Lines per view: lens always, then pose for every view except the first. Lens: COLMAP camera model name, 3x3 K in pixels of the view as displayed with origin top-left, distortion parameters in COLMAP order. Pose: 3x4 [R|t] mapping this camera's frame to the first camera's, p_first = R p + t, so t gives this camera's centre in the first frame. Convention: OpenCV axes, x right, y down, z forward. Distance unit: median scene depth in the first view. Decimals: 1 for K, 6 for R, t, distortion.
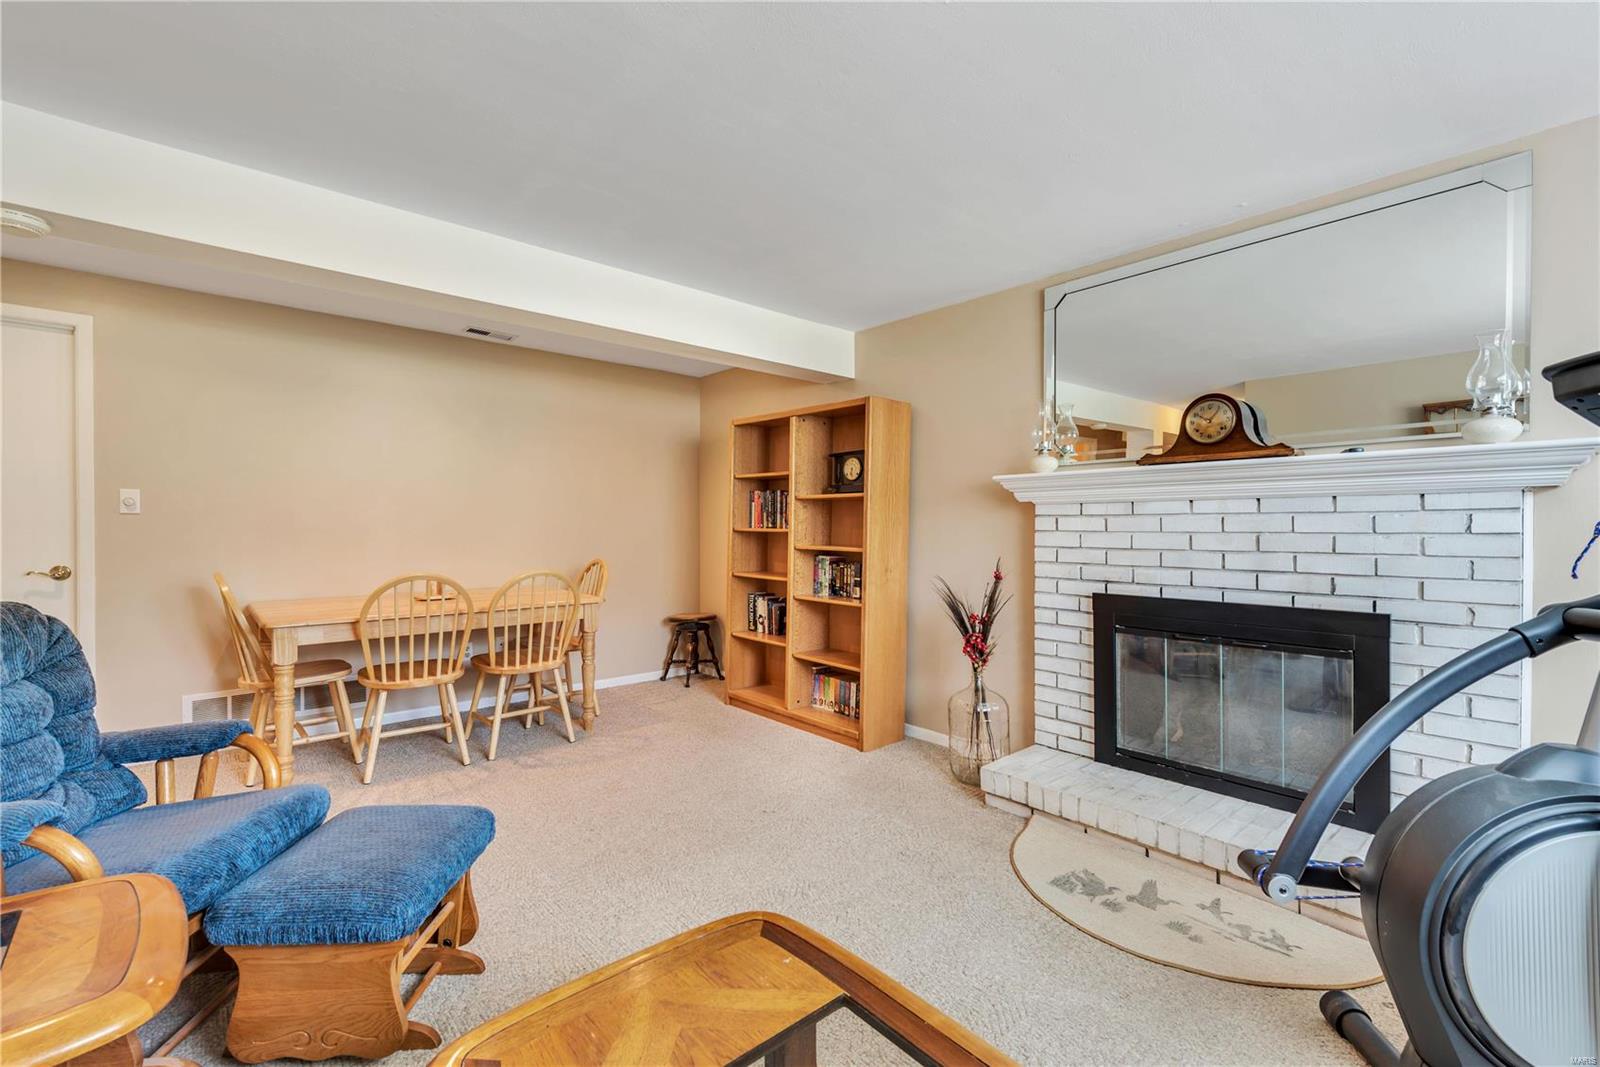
lens RADIAL K [[660.2, 0, 798.8], [0, 660.2, 528.8], [0, 0, 1]] dist [0.007257, -0.000425]
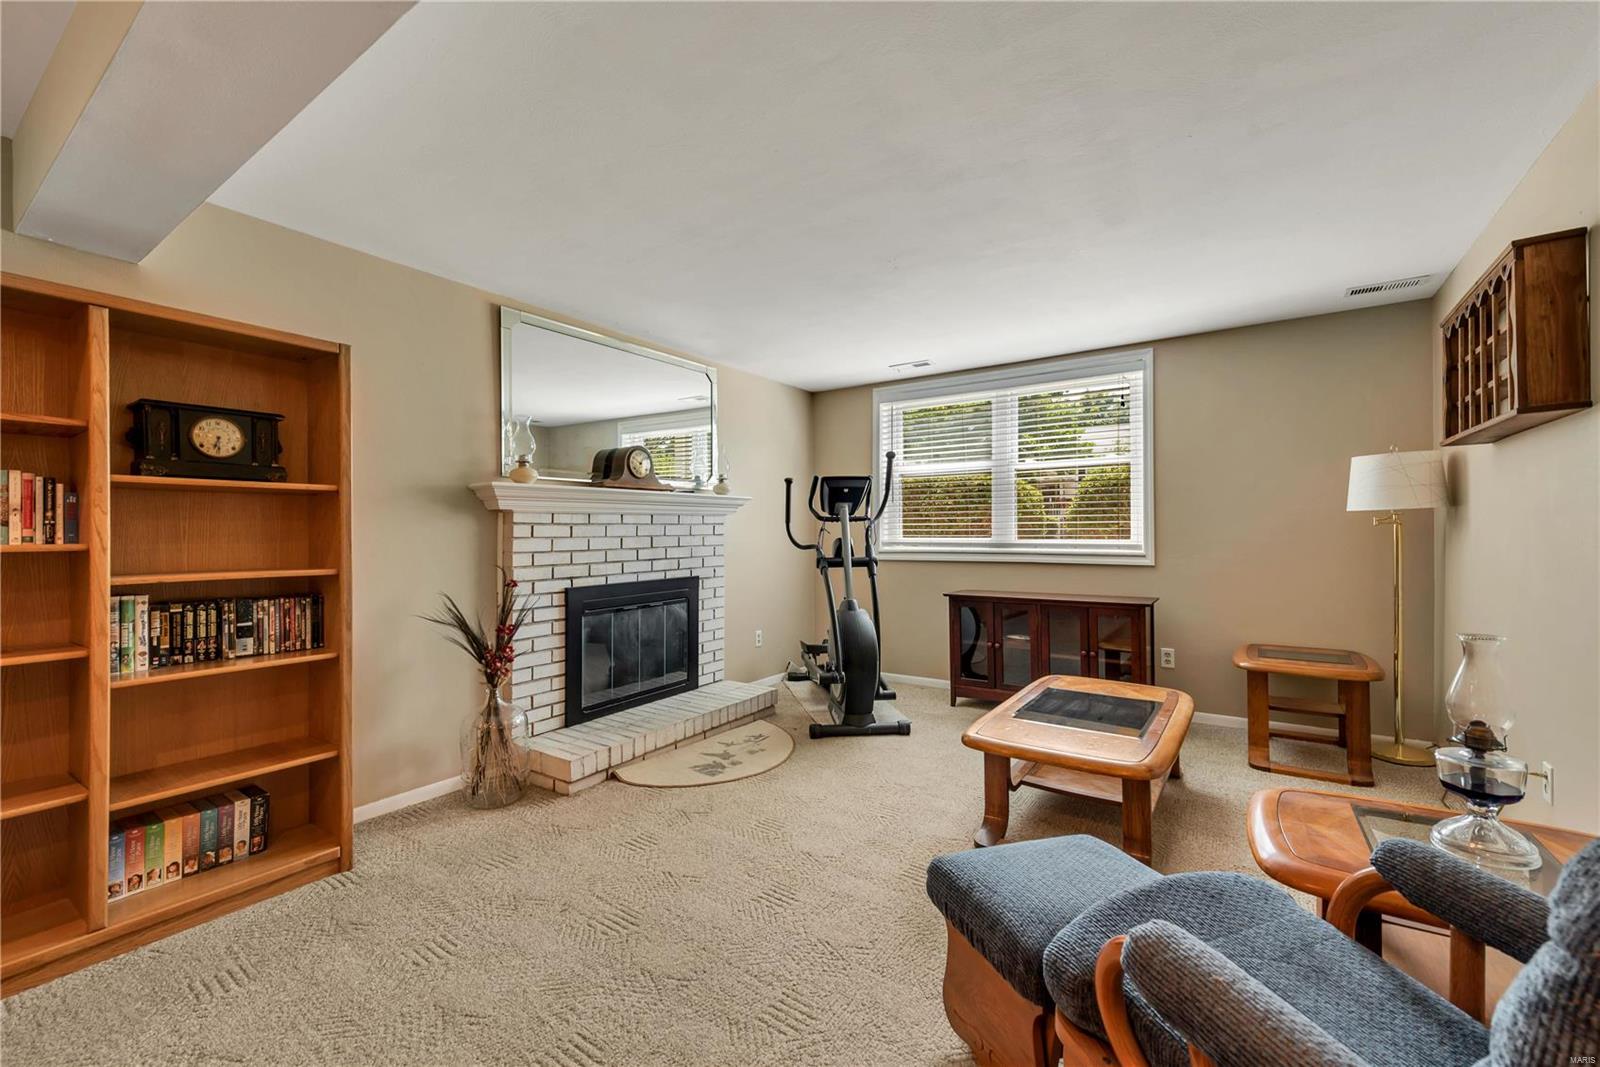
lens RADIAL K [[660.2, 0, 798.8], [0, 660.2, 528.8], [0, 0, 1]] dist [0.007257, -0.000425]
pose [[-0.233984, -0.005571, 0.972225, -0.832900], [0.003064, 0.999974, 0.006467, -0.018028], [-0.972236, 0.004492, -0.233961, 0.882319]]
